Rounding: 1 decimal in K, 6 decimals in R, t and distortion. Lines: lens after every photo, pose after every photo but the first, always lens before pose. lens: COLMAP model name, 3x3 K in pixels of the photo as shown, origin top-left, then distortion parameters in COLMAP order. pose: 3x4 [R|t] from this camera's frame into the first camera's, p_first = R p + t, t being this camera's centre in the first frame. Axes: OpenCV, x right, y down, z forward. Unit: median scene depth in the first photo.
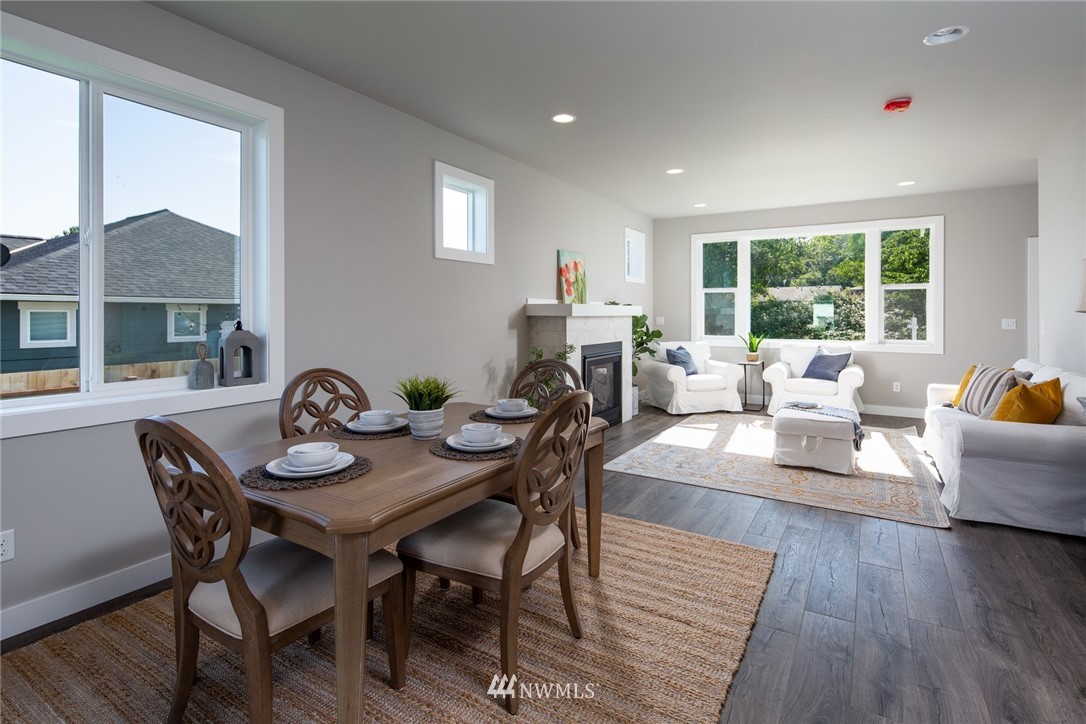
lens RADIAL K [[530.7, 0, 539.2], [0, 530.7, 315.7], [0, 0, 1]] dist [-0.003354, -0.002992]
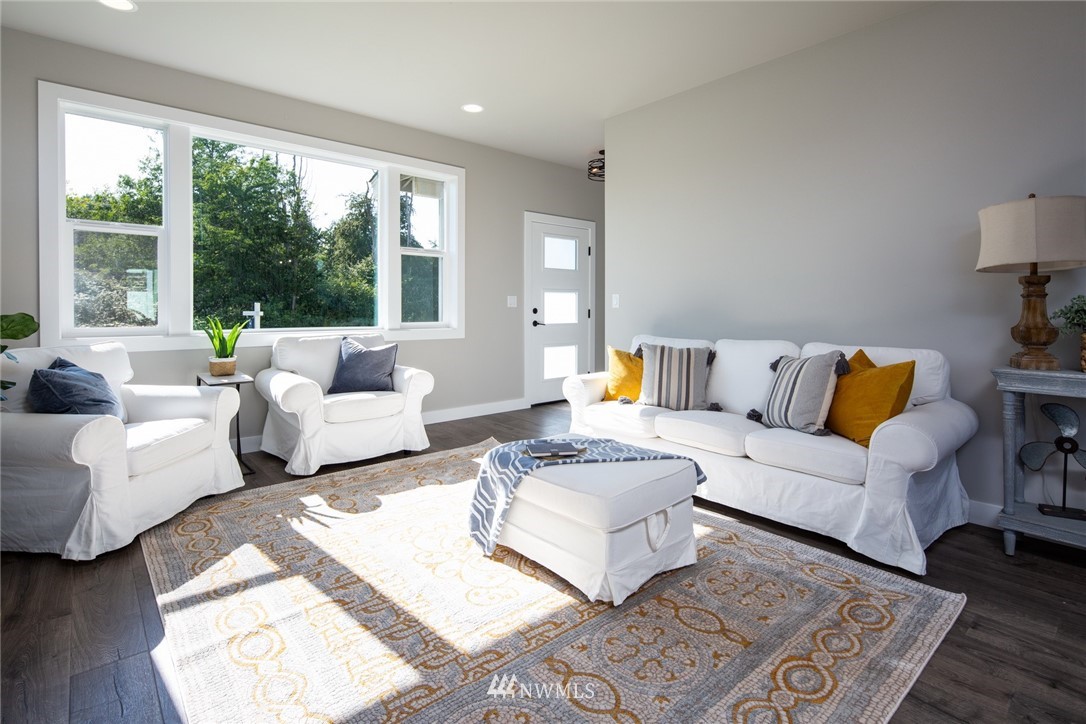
lens RADIAL K [[530.7, 0, 547.6], [0, 530.7, 316.3], [0, 0, 1]] dist [-0.003354, -0.002992]
pose [[0.277844, -0.014921, 0.960510, 0.008863], [-0.000130, 0.999879, 0.015570, 0.024767], [-0.960626, -0.004451, 0.277808, 0.623816]]
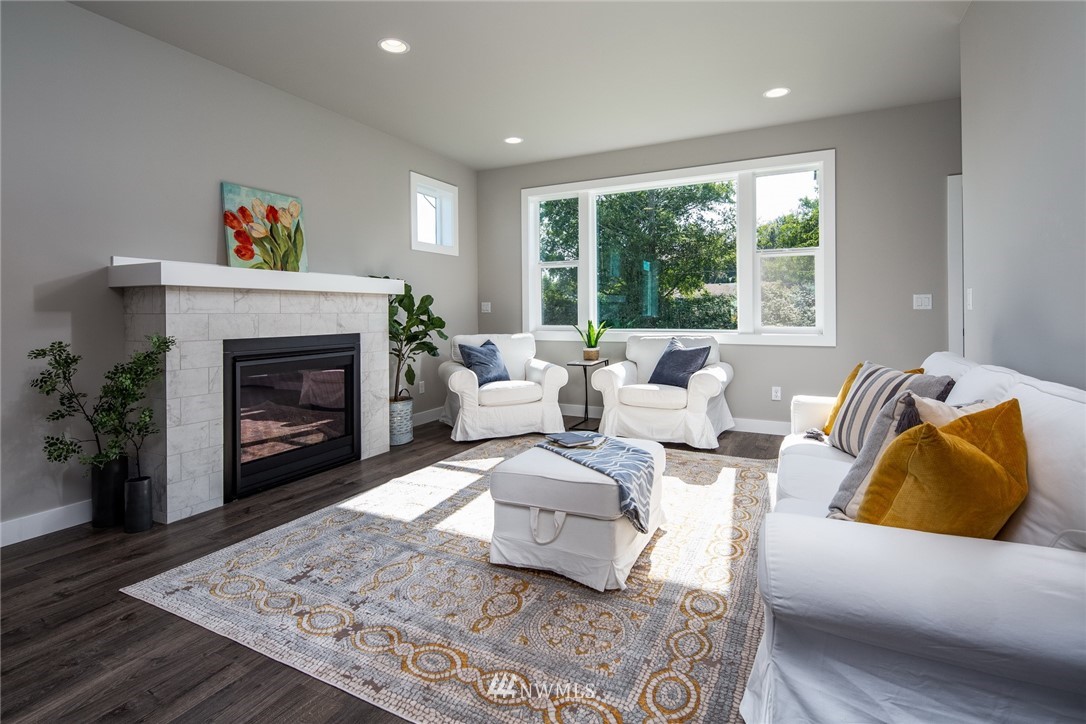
lens RADIAL K [[530.7, 0, 540.6], [0, 530.7, 318.3], [0, 0, 1]] dist [-0.003354, -0.002992]
pose [[0.996267, -0.009659, 0.085781, 0.300600], [0.009108, 0.999935, 0.006808, 0.026184], [-0.085841, -0.006001, 0.996291, 0.319789]]
